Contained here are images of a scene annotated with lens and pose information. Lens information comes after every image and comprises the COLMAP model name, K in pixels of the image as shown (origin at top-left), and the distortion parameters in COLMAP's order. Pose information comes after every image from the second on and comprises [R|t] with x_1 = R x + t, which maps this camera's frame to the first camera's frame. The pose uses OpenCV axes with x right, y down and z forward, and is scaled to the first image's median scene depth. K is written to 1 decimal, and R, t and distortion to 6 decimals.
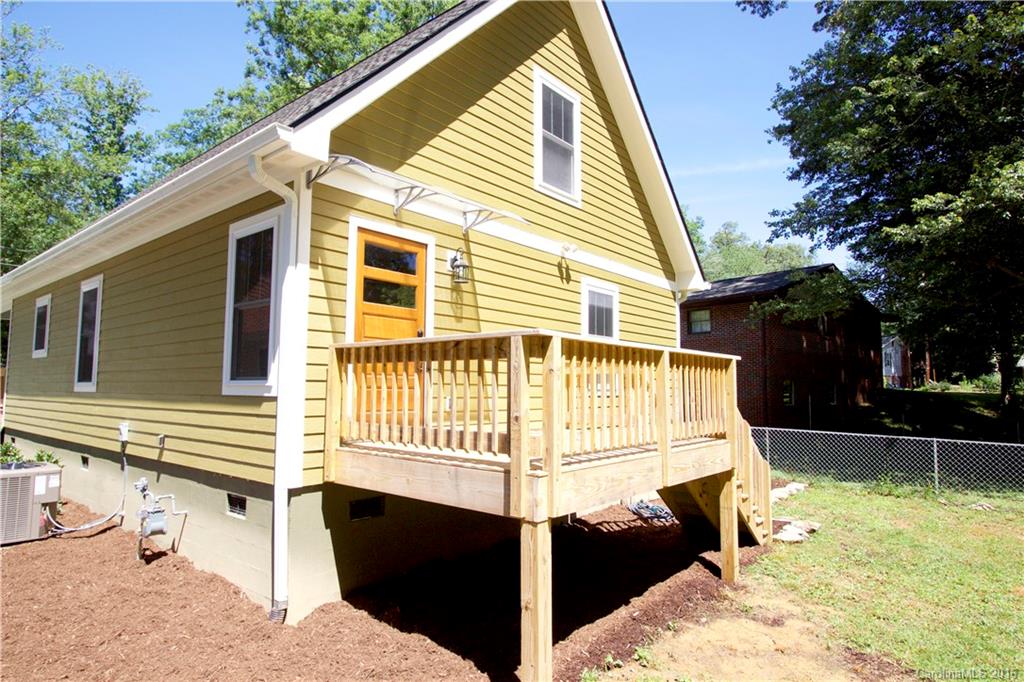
lens RADIAL K [[590.1, 0, 511.1], [0, 590.1, 335.7], [0, 0, 1]] dist [-0.007463, -0.000404]
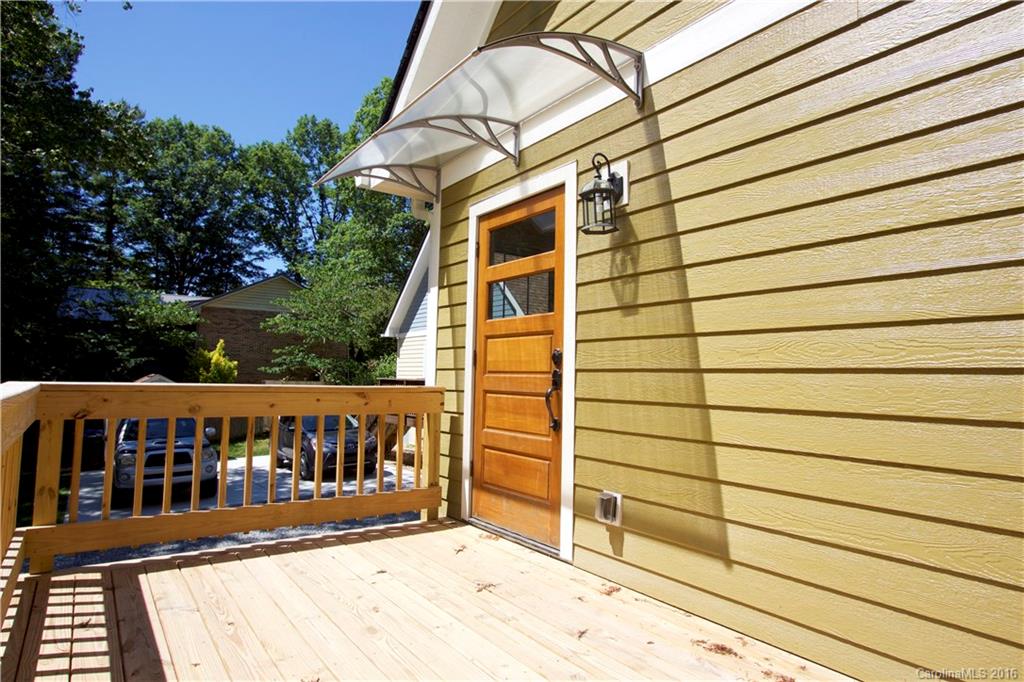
lens RADIAL K [[590.1, 0, 511.1], [0, 590.1, 339.2], [0, 0, 1]] dist [-0.007463, -0.000404]
pose [[-0.245346, -0.071355, -0.966806, 0.356363], [0.072479, 0.993146, -0.091692, 0.025715], [0.966722, -0.092569, -0.238492, 1.049115]]
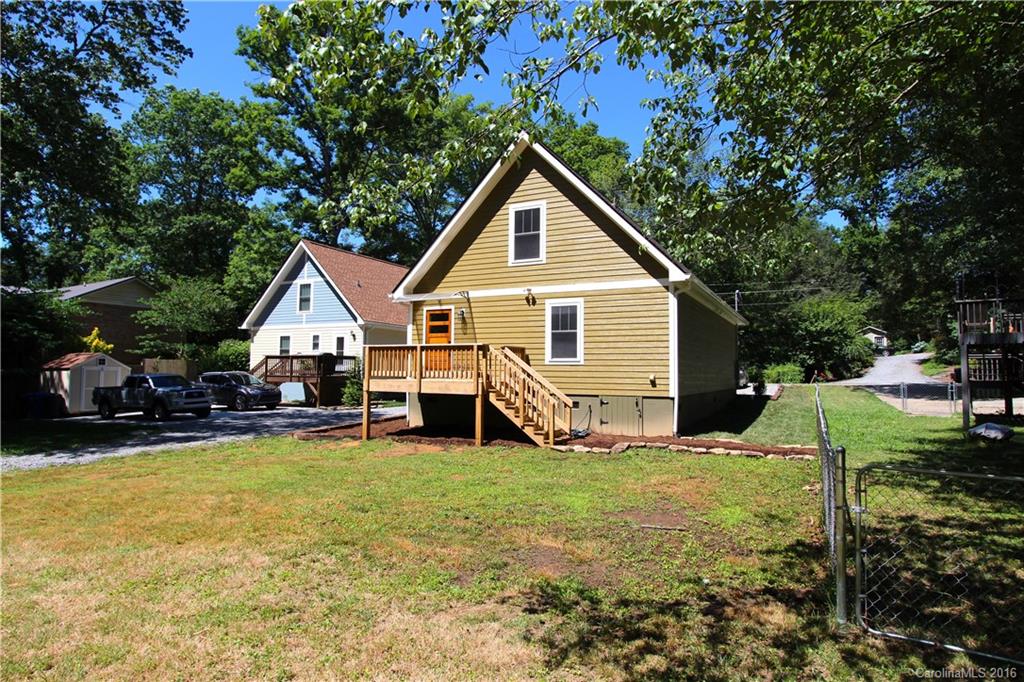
lens RADIAL K [[590.1, 0, 513.0], [0, 590.1, 344.3], [0, 0, 1]] dist [-0.007463, -0.000404]
pose [[0.214730, -0.046841, -0.975550, 2.538892], [0.082156, 0.996175, -0.029748, 0.111828], [0.973212, -0.073759, 0.217757, 0.660039]]
